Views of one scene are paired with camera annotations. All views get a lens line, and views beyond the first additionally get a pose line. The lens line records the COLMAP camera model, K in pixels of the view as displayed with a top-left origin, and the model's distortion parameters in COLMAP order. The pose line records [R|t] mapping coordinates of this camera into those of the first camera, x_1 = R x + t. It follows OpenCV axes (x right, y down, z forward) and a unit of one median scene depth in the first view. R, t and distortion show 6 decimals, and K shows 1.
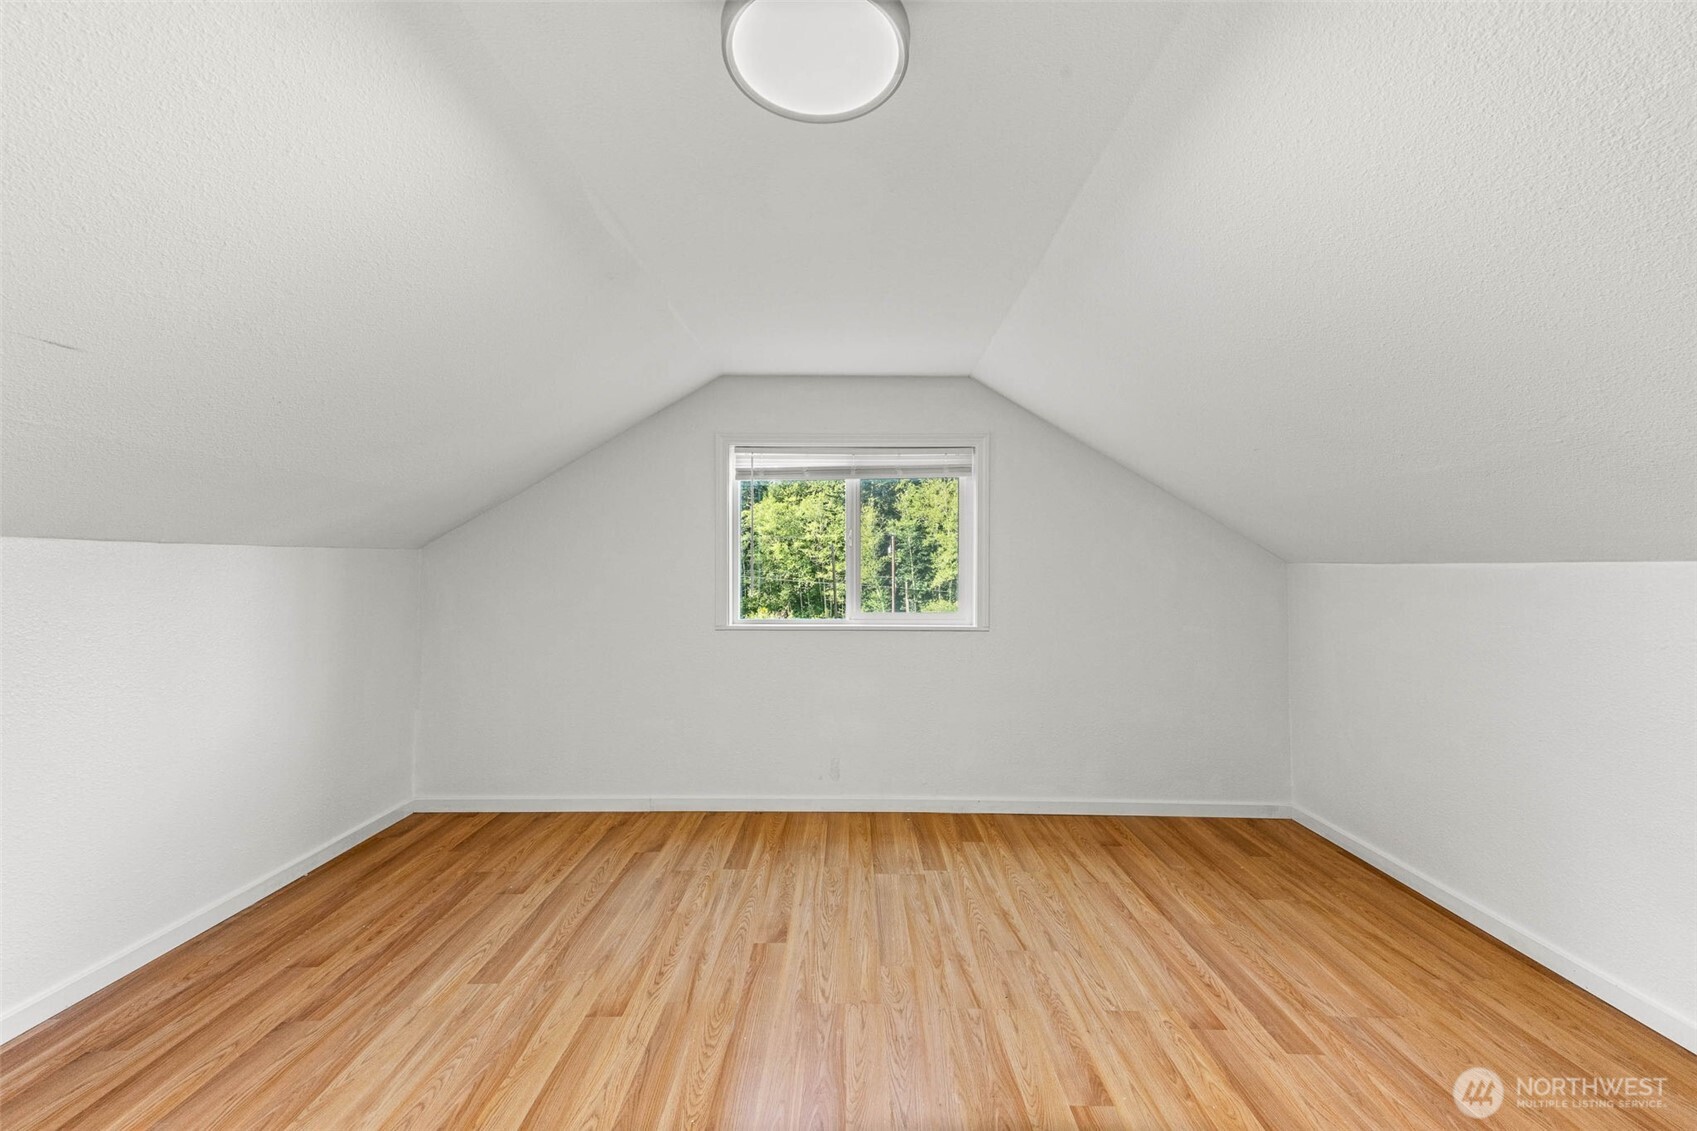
lens RADIAL K [[664.7, 0, 845.4], [0, 664.7, 570.4], [0, 0, 1]] dist [0.022010, 0.000440]
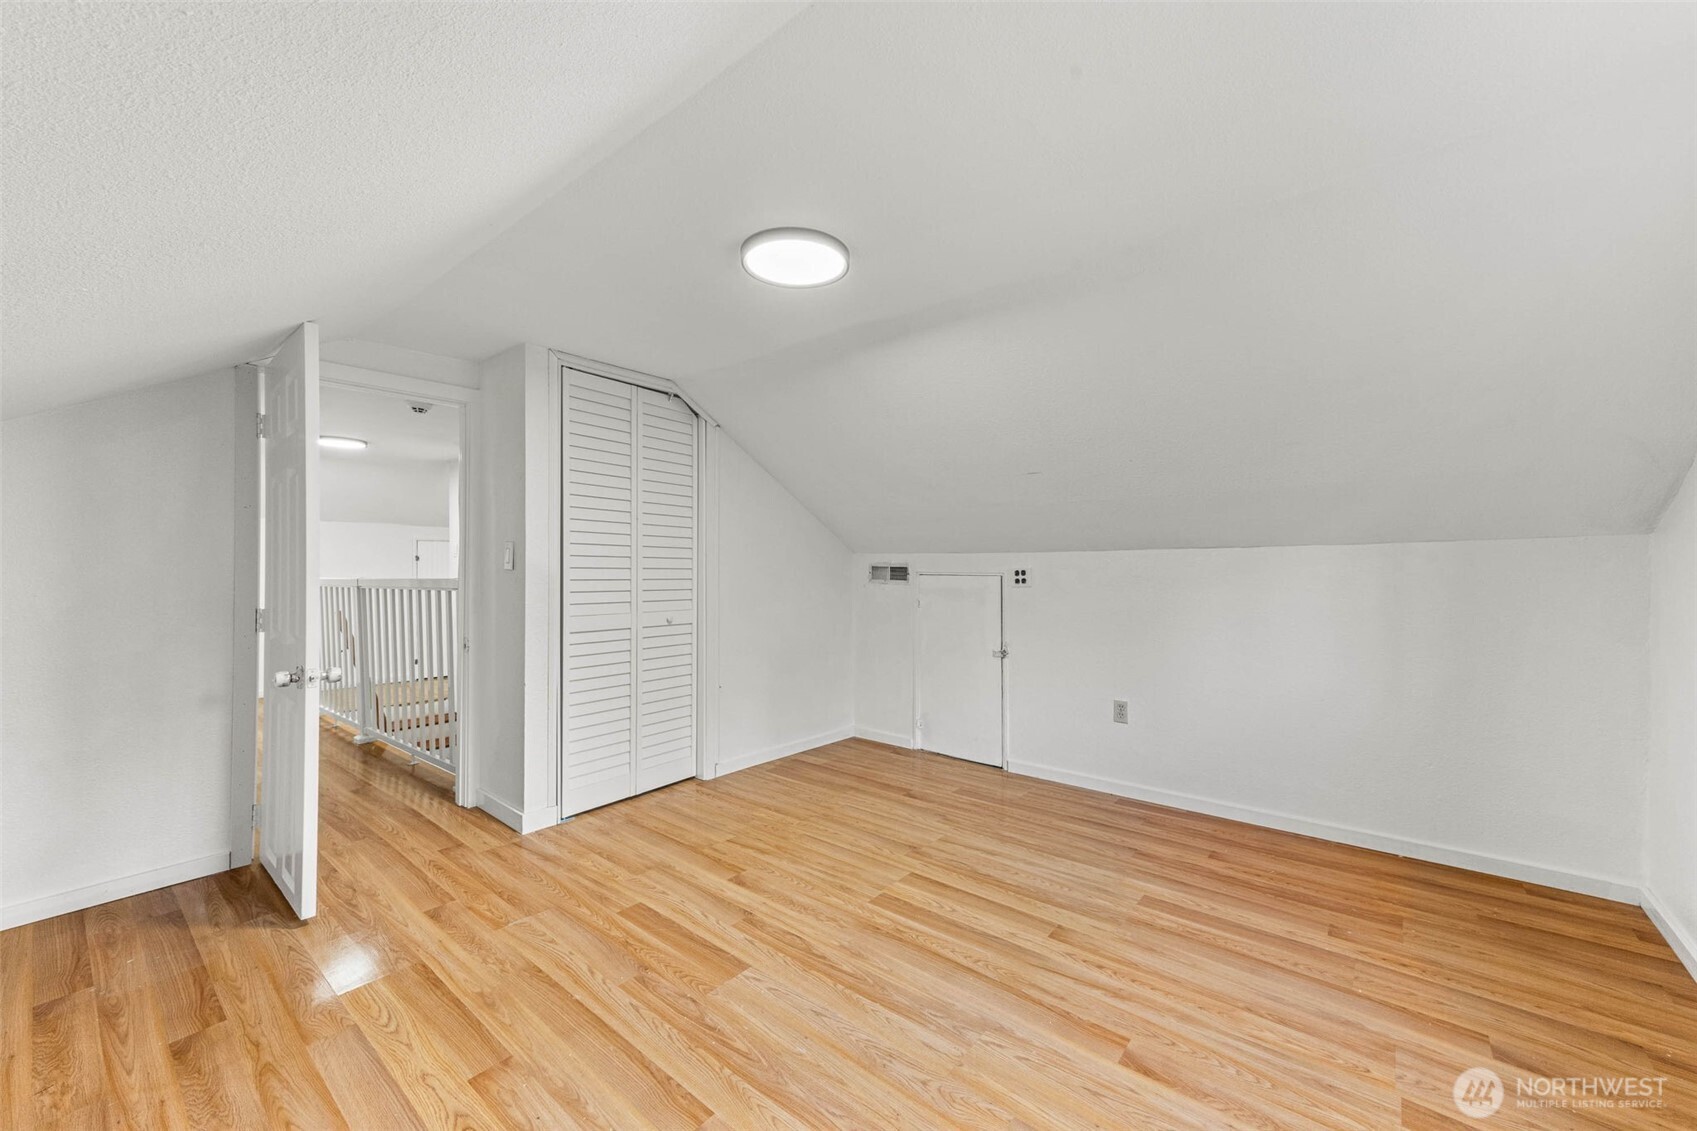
lens RADIAL K [[664.7, 0, 845.4], [0, 664.7, 570.4], [0, 0, 1]] dist [0.022010, 0.000440]
pose [[-0.643765, -0.001817, -0.765221, 0.699364], [-0.001065, 0.999998, -0.001478, 0.017941], [0.765222, -0.000137, -0.643766, 1.300055]]
